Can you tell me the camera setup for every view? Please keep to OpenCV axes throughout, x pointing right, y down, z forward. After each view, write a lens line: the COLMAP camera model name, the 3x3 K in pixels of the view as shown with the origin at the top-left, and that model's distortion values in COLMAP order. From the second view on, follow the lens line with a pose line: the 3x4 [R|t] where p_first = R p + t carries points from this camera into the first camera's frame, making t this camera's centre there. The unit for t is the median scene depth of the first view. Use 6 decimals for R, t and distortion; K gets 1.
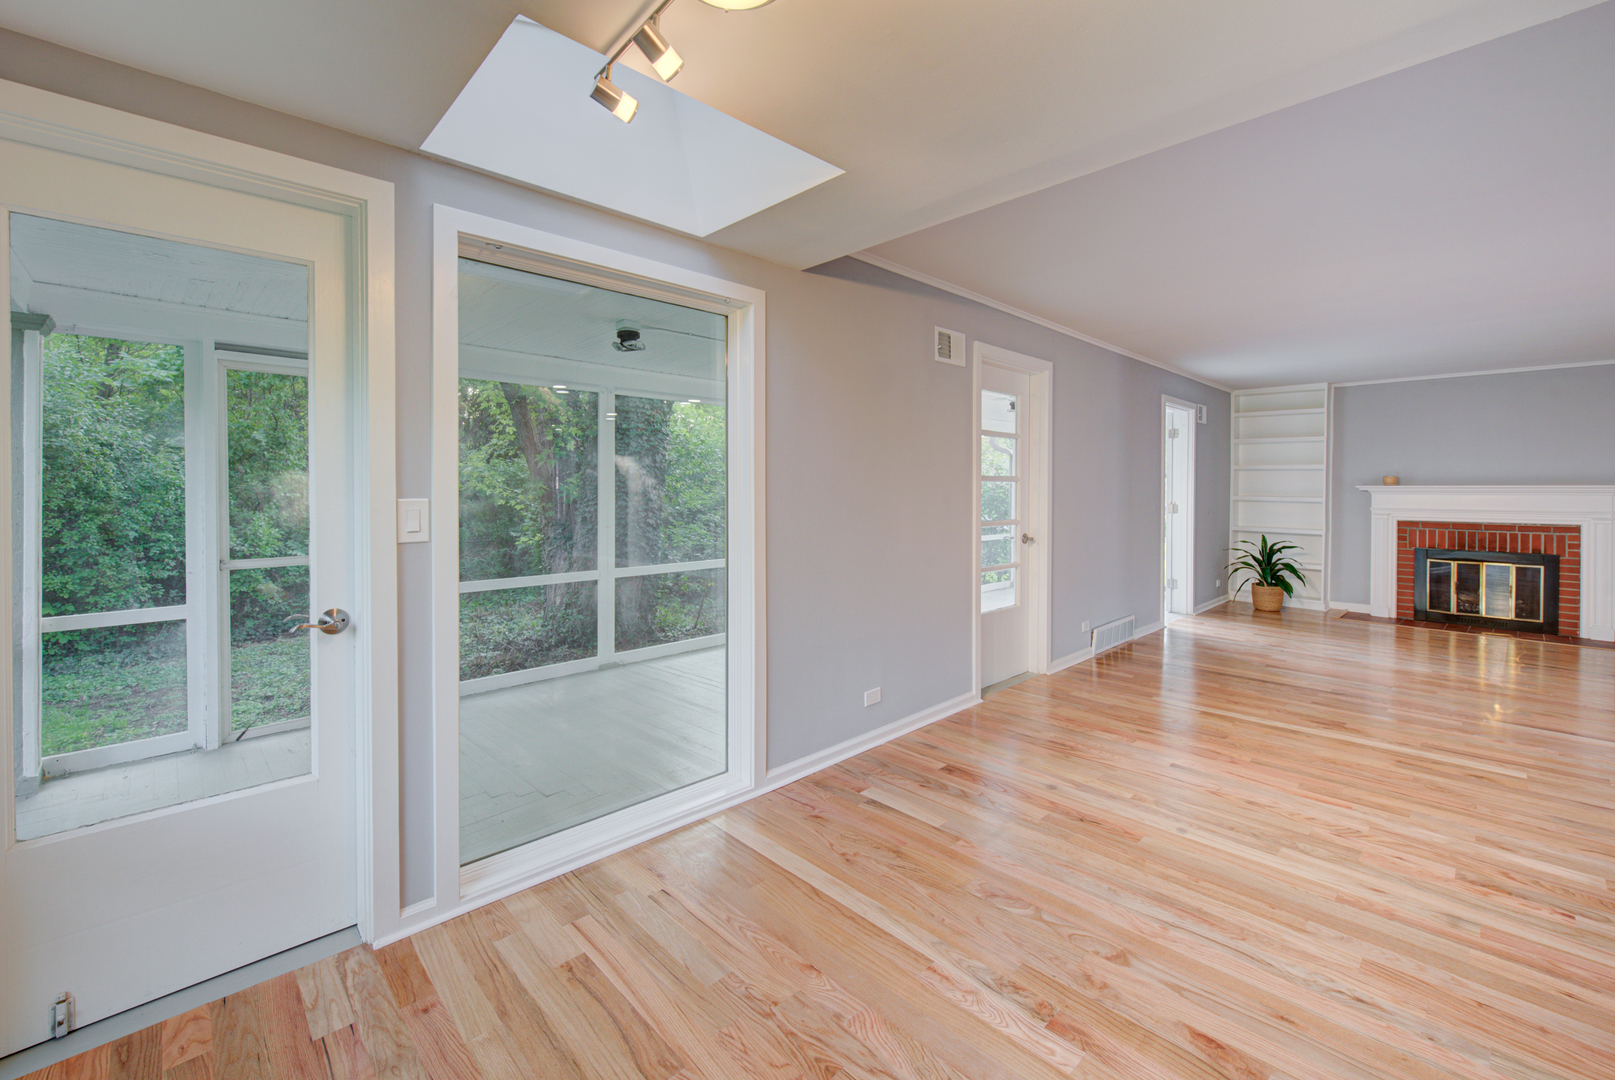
lens RADIAL K [[659.8, 0, 814.4], [0, 659.8, 492.8], [0, 0, 1]] dist [-0.001553, -0.000042]
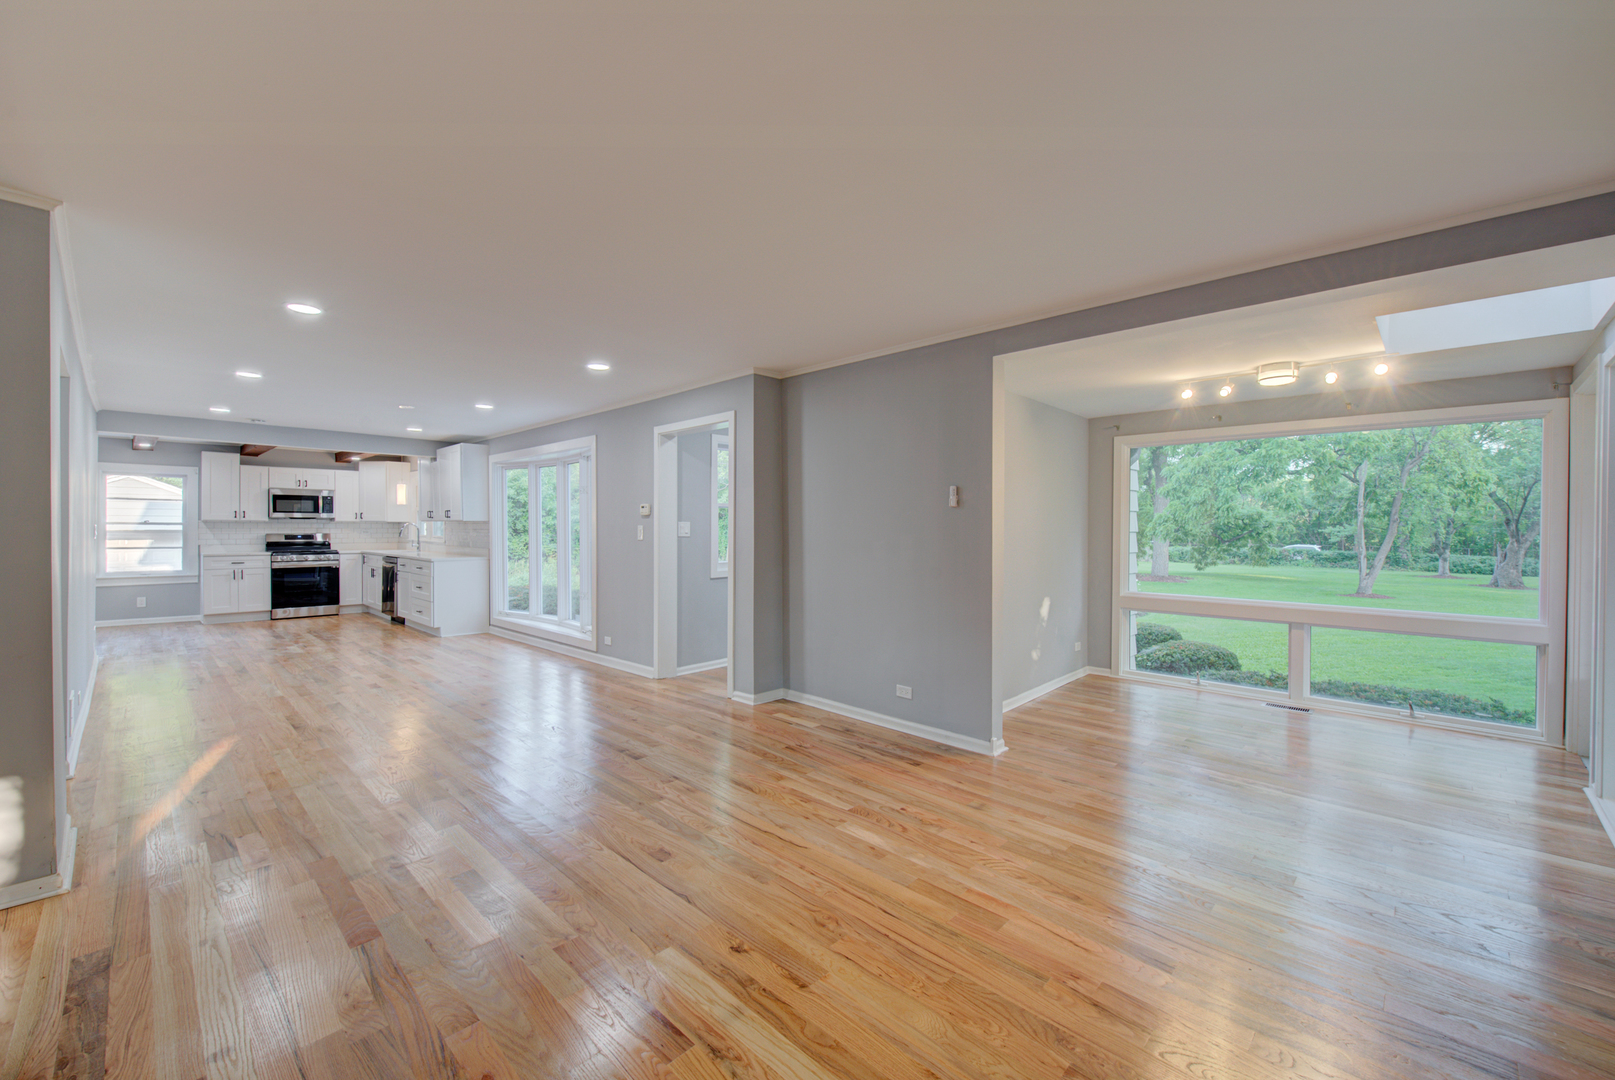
lens RADIAL K [[659.8, 0, 803.0], [0, 659.8, 533.9], [0, 0, 1]] dist [-0.001553, -0.000042]
pose [[-0.999139, -0.004248, -0.041260, 0.452265], [-0.004896, 0.999866, 0.015623, -0.005762], [0.041188, 0.015811, -0.999026, 0.786468]]
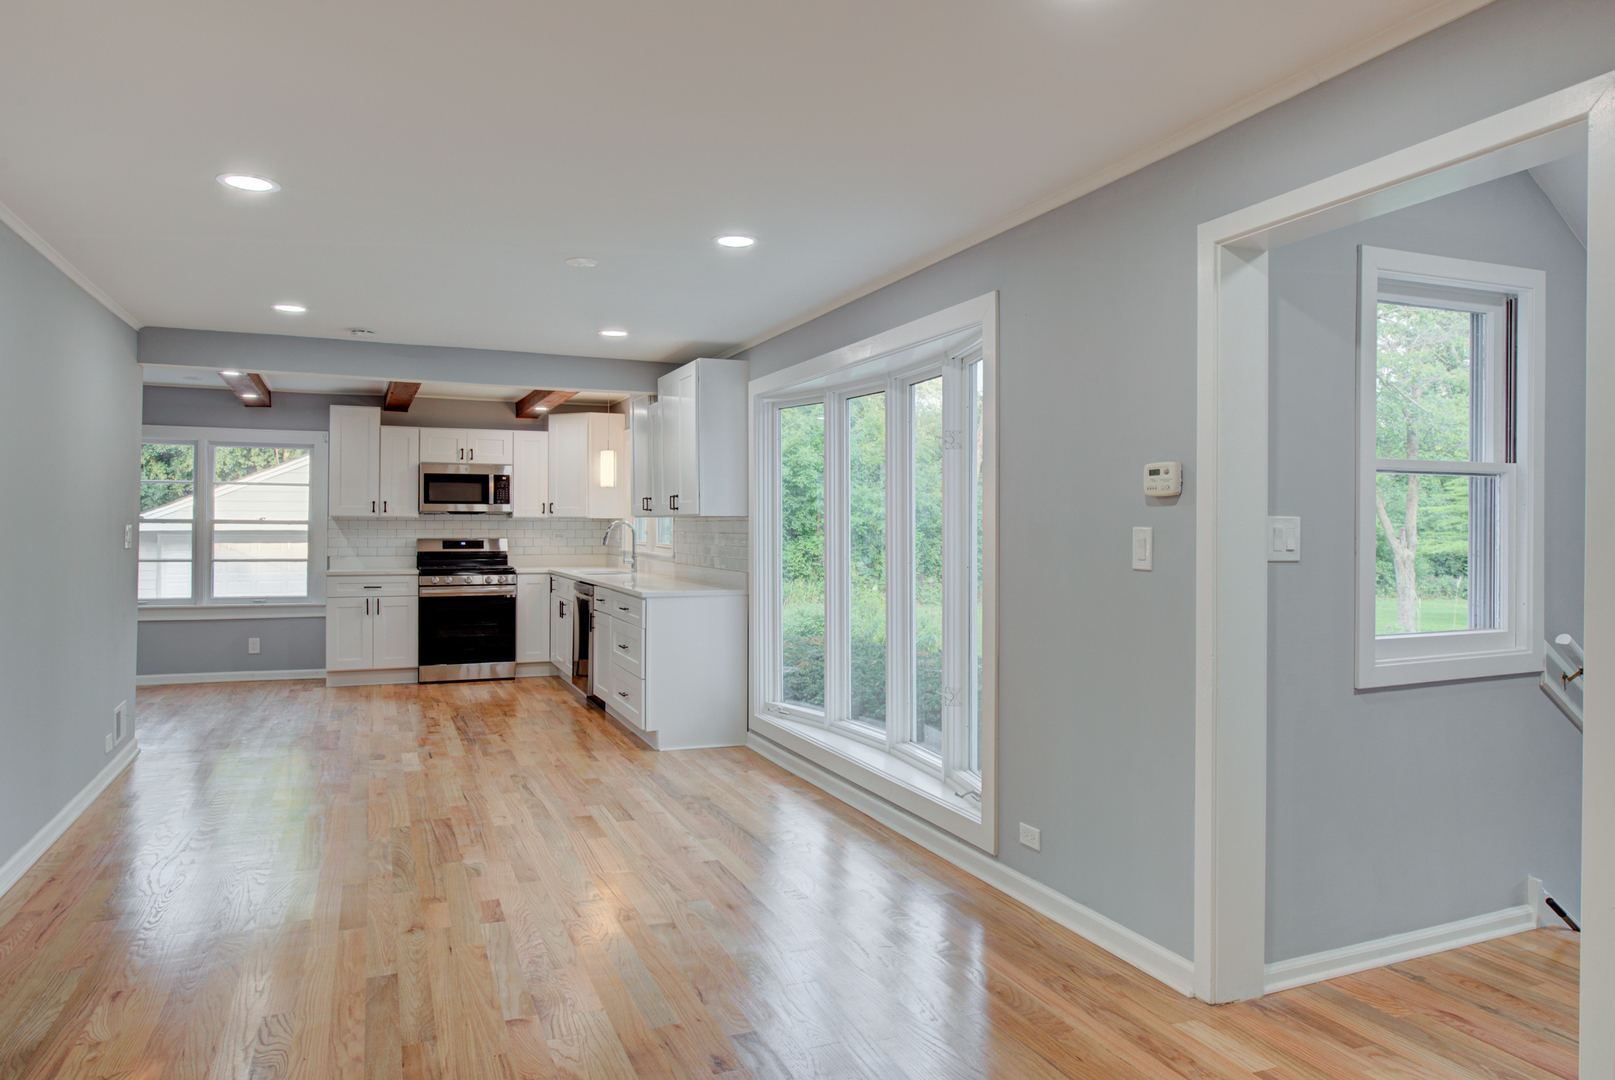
lens RADIAL K [[1032.1, 0, 803.6], [0, 1032.1, 534.0], [0, 0, 1]] dist [-0.007036, -0.000732]
pose [[-0.937256, -0.007398, 0.348565, 0.617931], [-0.002336, 0.999886, 0.014940, -0.005546], [-0.348635, 0.013188, -0.937166, 0.379553]]
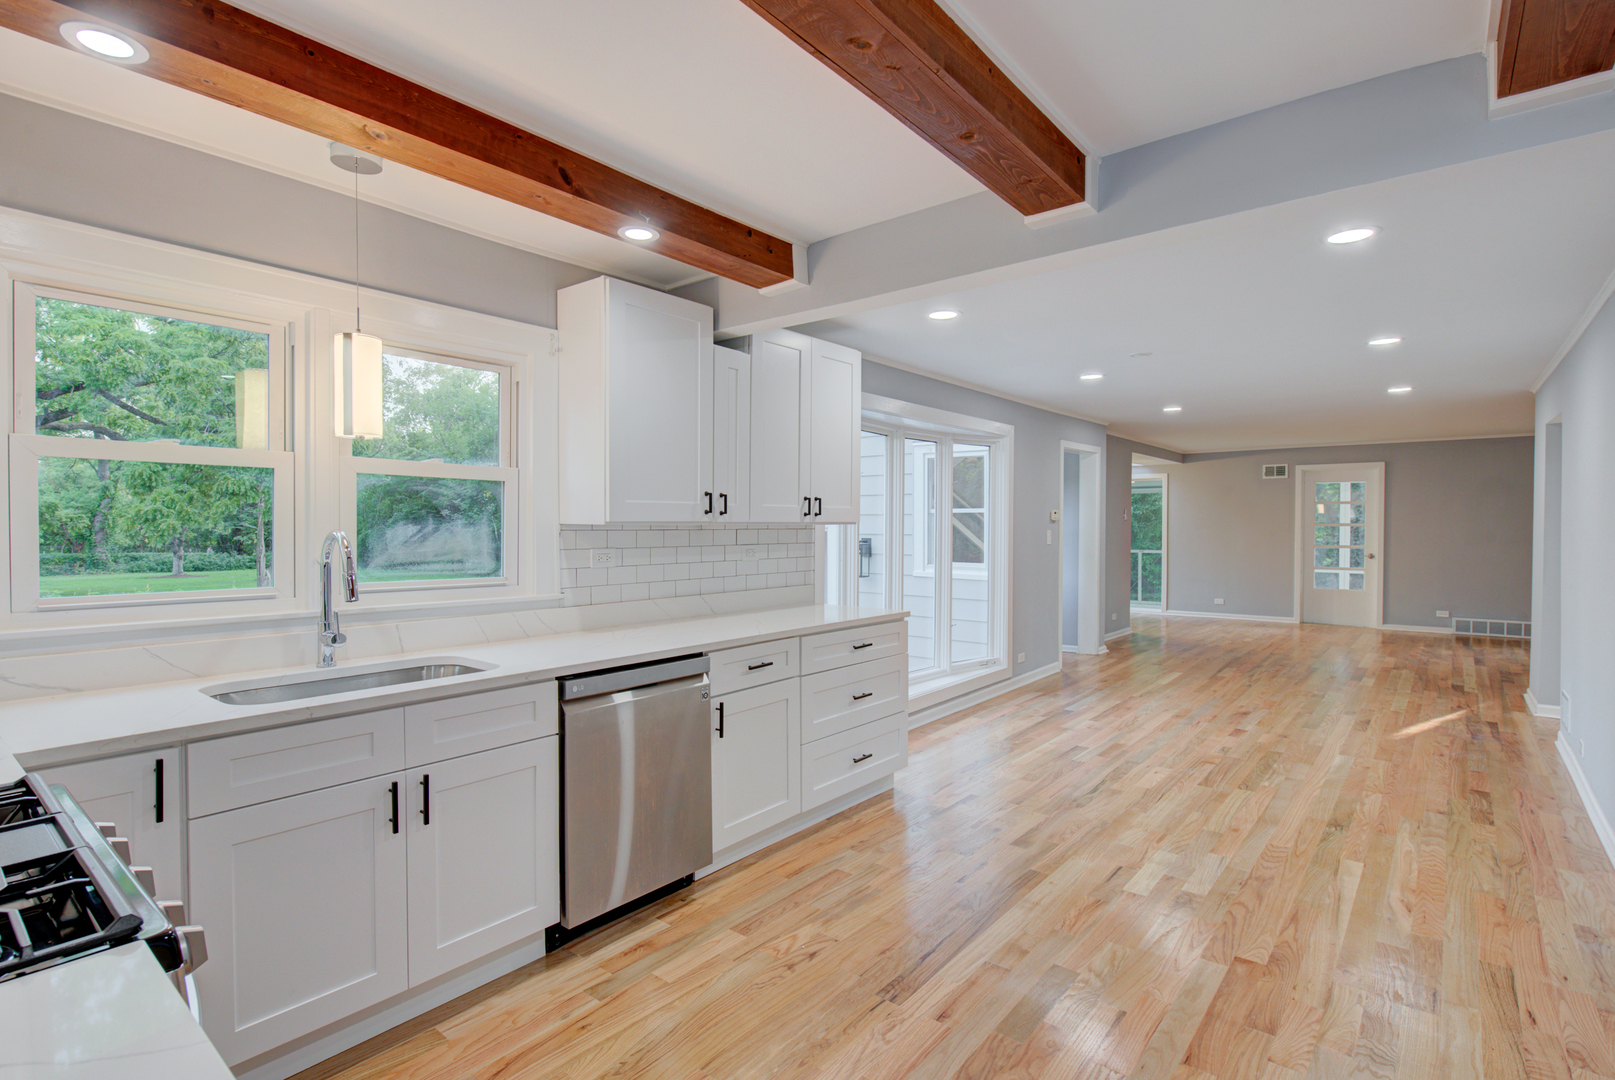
lens RADIAL K [[779.3, 0, 807.9], [0, 779.3, 535.5], [0, 0, 1]] dist [-0.002952, -0.000294]
pose [[0.125464, 0.011900, -0.992027, 1.687639], [-0.006262, 0.999918, 0.011202, -0.004875], [0.992078, 0.004807, 0.125528, -0.602679]]
